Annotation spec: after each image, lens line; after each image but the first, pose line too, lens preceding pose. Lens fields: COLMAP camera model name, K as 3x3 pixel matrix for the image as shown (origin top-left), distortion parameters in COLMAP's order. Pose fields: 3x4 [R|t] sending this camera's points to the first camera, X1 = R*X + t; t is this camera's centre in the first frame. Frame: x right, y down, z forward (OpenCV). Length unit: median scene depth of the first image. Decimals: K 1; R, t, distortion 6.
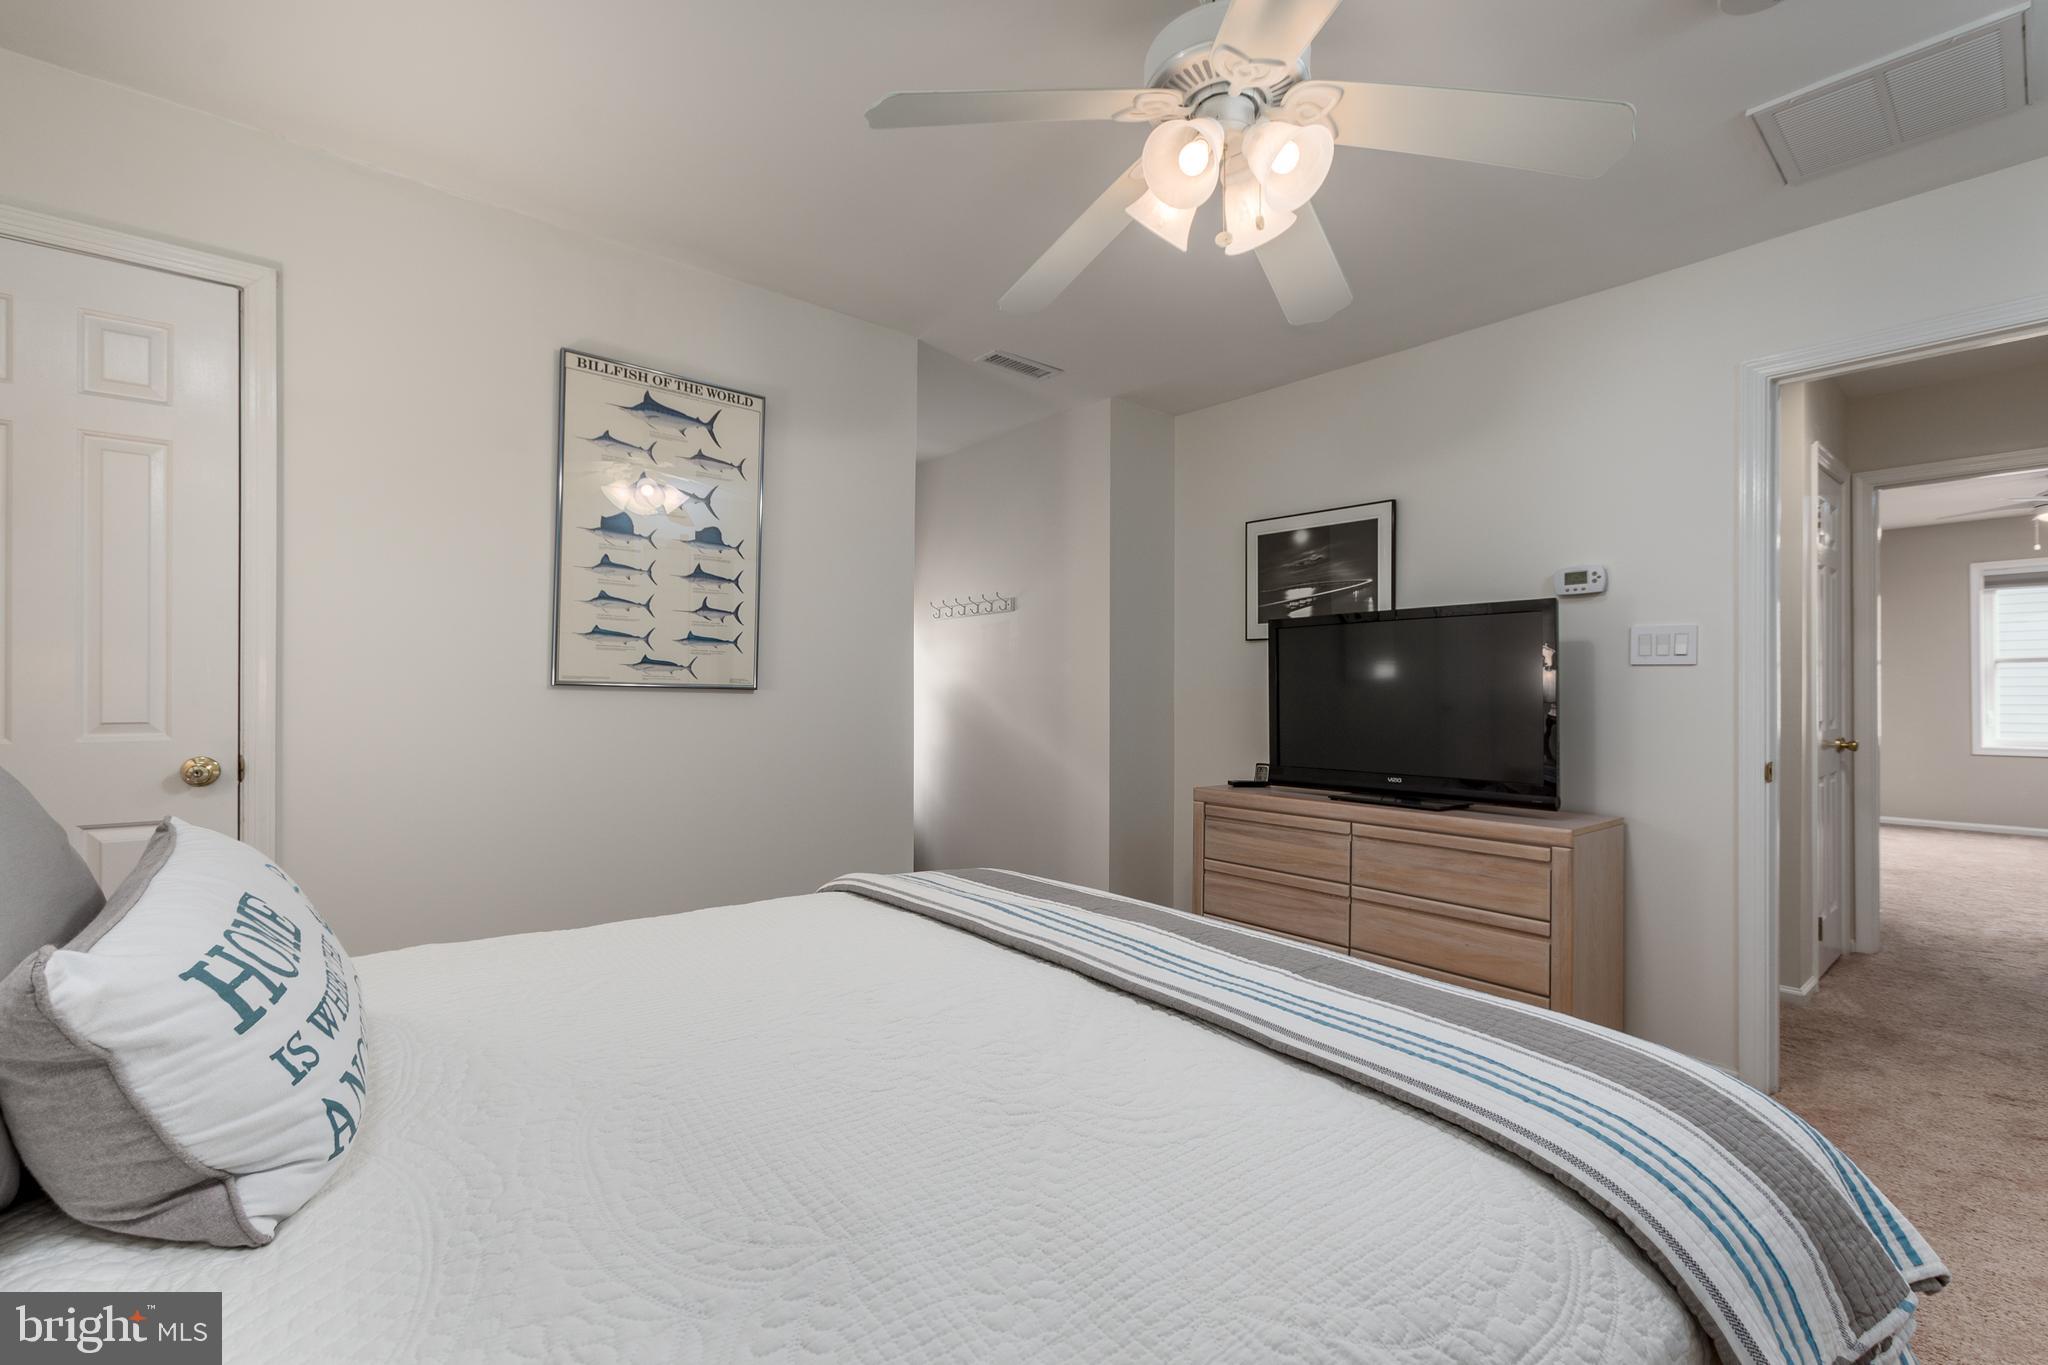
lens RADIAL K [[880.1, 0, 1022.7], [0, 880.1, 690.8], [0, 0, 1]] dist [0.001032, 0.000038]
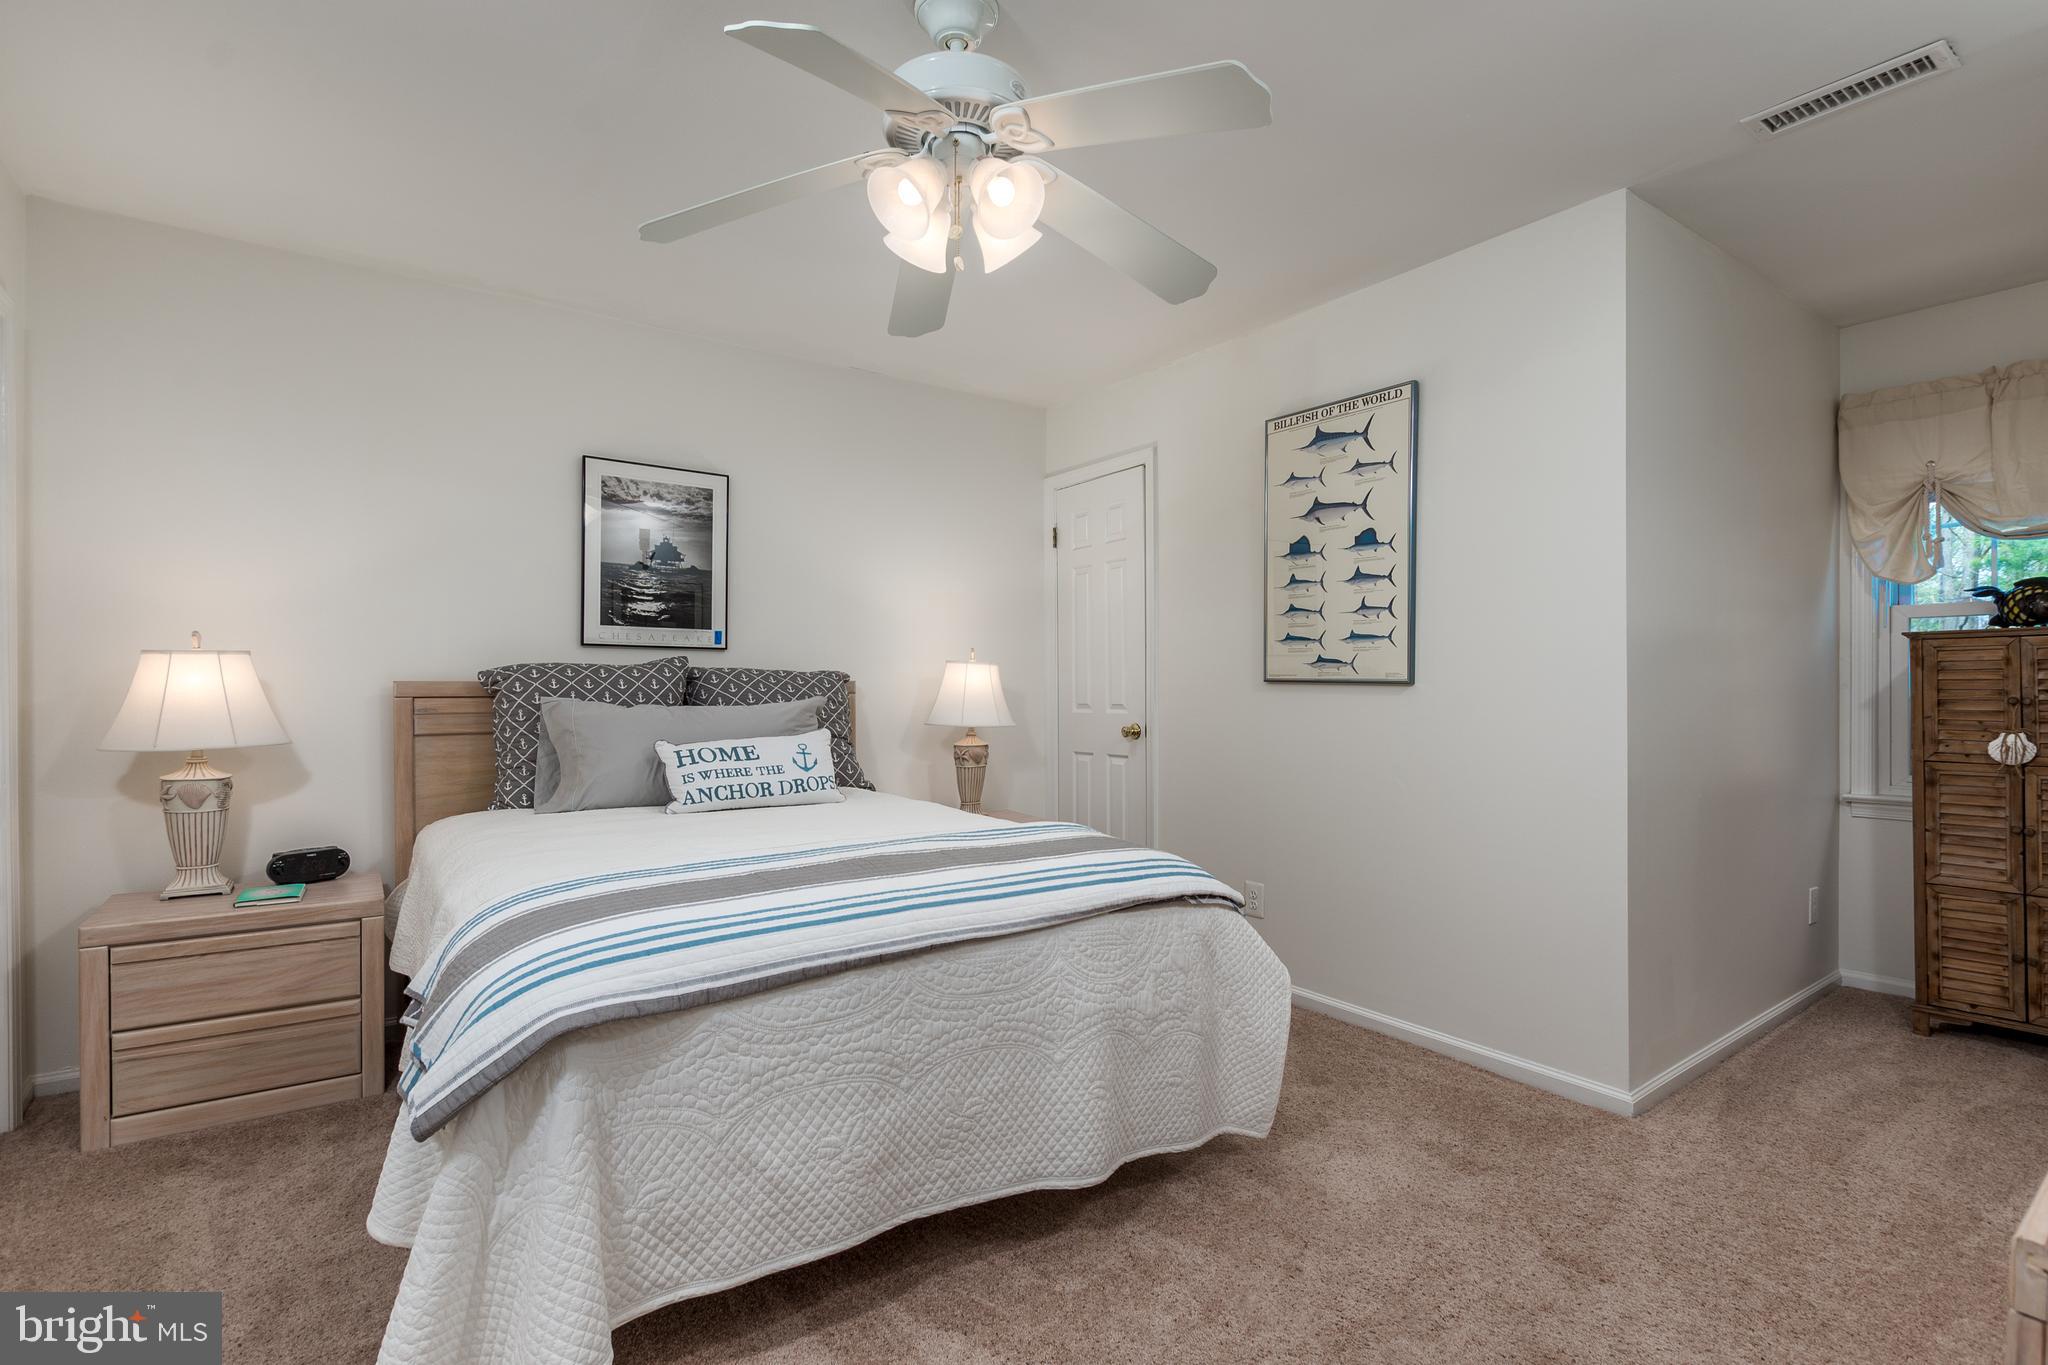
lens RADIAL K [[955.3, 0, 1023.9], [0, 955.3, 685.2], [0, 0, 1]] dist [-0.008893, 0.006134]
pose [[-0.084752, -0.005286, -0.996388, 0.825854], [0.006474, 0.999962, -0.005856, 0.004242], [0.996381, -0.006947, -0.084714, 0.696470]]
